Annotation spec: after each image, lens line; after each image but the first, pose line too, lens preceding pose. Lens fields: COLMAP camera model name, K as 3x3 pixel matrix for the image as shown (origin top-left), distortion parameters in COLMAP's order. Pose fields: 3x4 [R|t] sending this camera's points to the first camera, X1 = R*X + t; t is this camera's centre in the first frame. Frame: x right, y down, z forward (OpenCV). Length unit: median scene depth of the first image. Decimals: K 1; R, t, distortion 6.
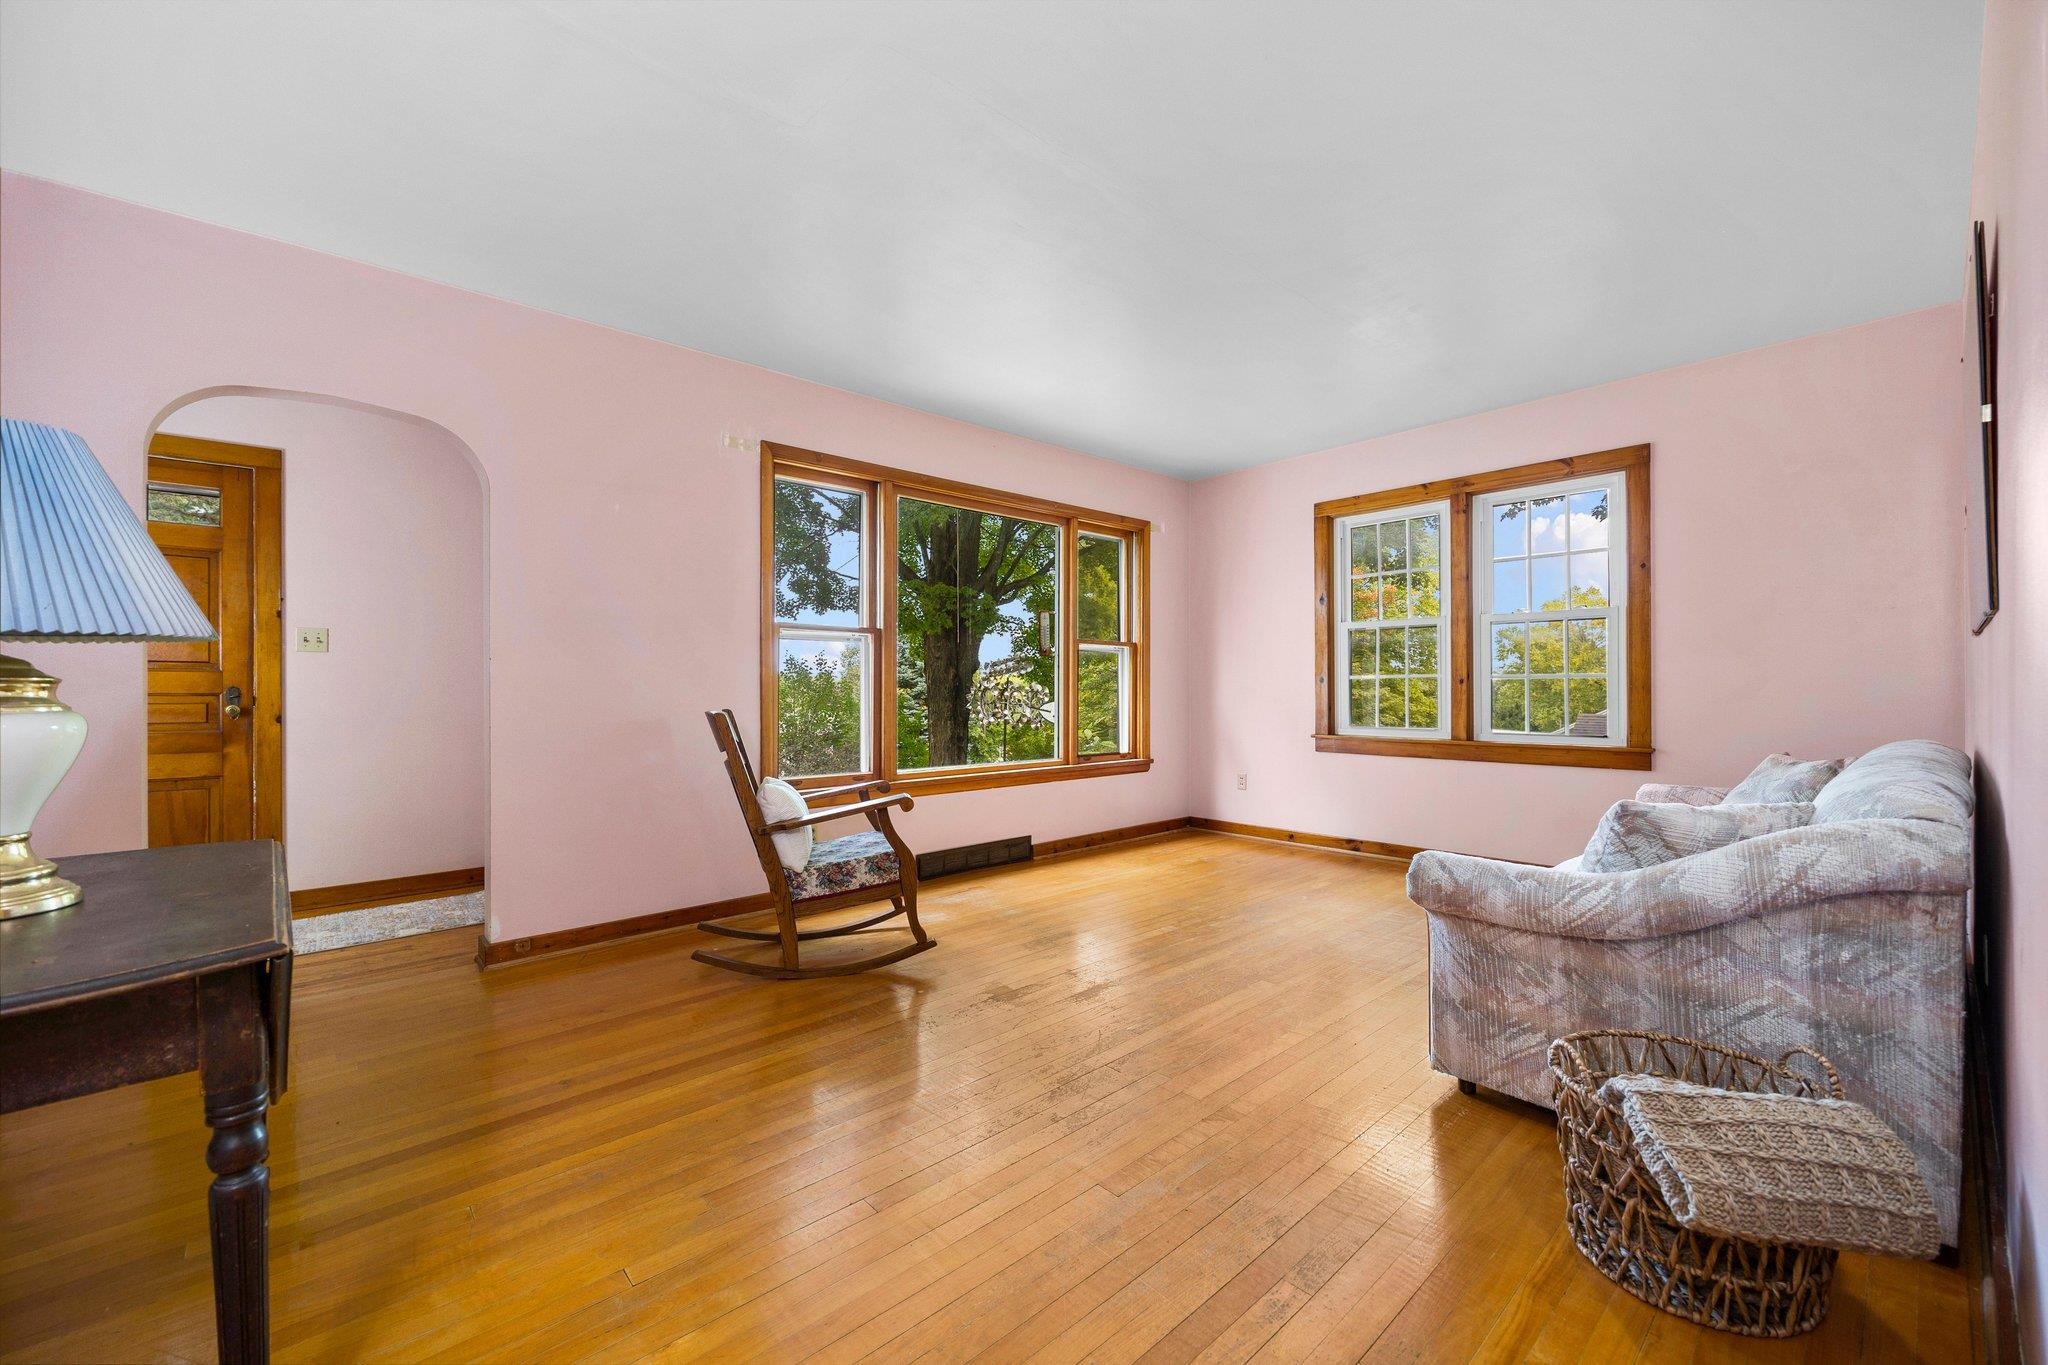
lens RADIAL K [[864.5, 0, 1014.1], [0, 864.5, 697.5], [0, 0, 1]] dist [-0.003074, 0.001280]
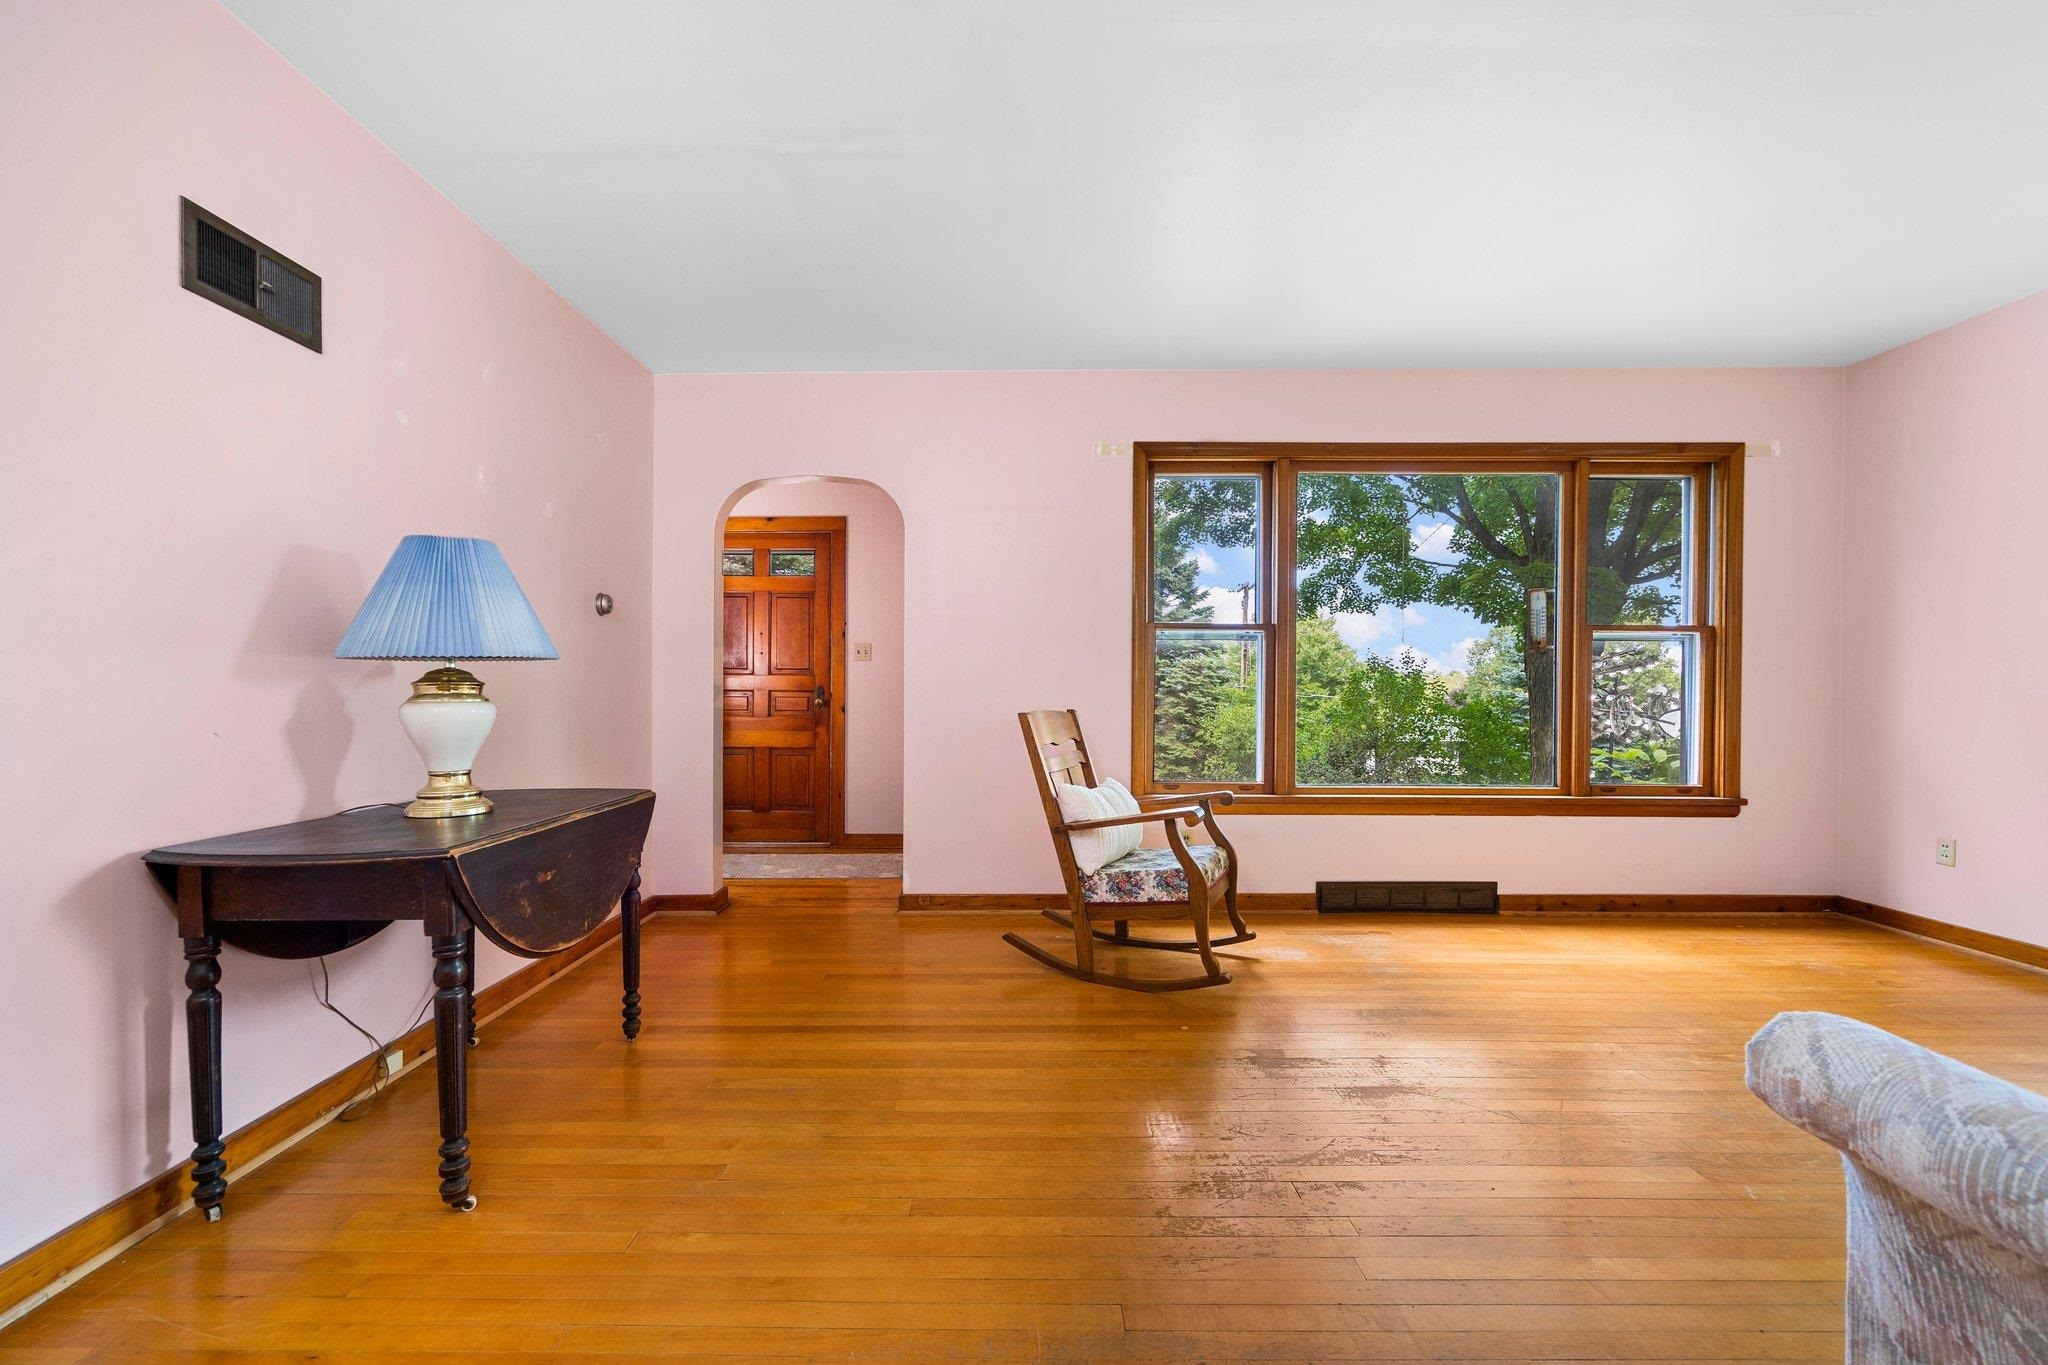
lens RADIAL K [[864.5, 0, 1014.1], [0, 864.5, 697.5], [0, 0, 1]] dist [-0.003074, 0.001280]
pose [[0.715757, 0.013218, -0.698224, 0.337881], [-0.012819, 0.999901, 0.005788, -0.005913], [0.698231, 0.004808, 0.715856, 0.199659]]
